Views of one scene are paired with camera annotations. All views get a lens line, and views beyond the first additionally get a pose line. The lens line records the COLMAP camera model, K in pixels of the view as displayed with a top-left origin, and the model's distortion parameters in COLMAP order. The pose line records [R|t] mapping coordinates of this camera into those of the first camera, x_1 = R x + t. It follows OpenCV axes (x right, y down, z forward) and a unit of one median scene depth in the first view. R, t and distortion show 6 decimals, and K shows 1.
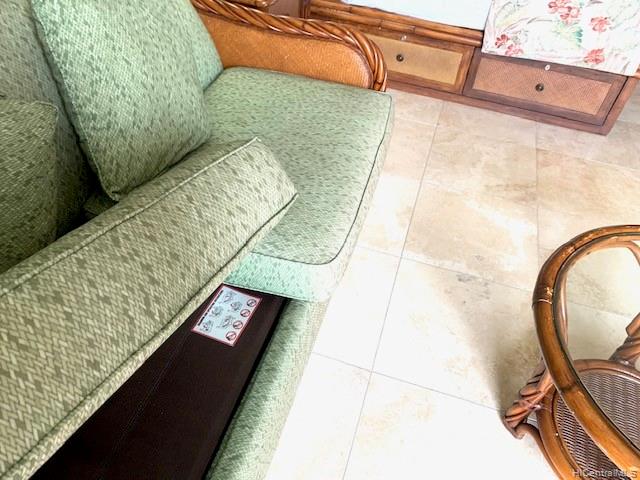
lens RADIAL K [[490.0, 0, 340.6], [0, 490.0, 234.1], [0, 0, 1]] dist [0.037926, -0.056941]
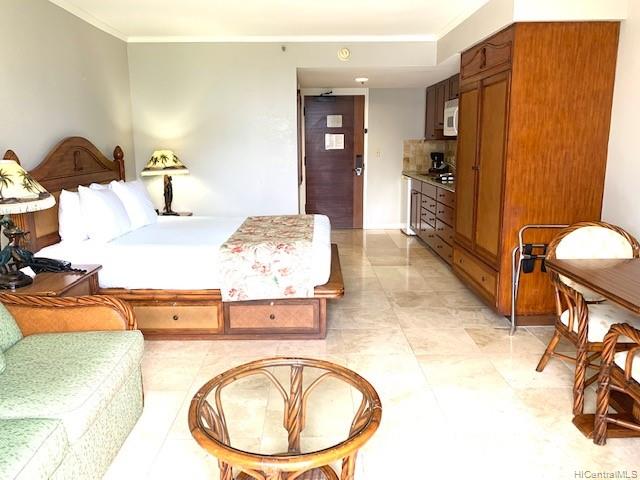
lens RADIAL K [[490.0, 0, 318.4], [0, 490.0, 237.7], [0, 0, 1]] dist [0.037926, -0.056941]
pose [[0.951290, -0.141941, 0.273679, 0.183902], [0.264424, 0.832080, -0.487569, 0.281965], [-0.158517, 0.536187, 0.829082, -0.403403]]
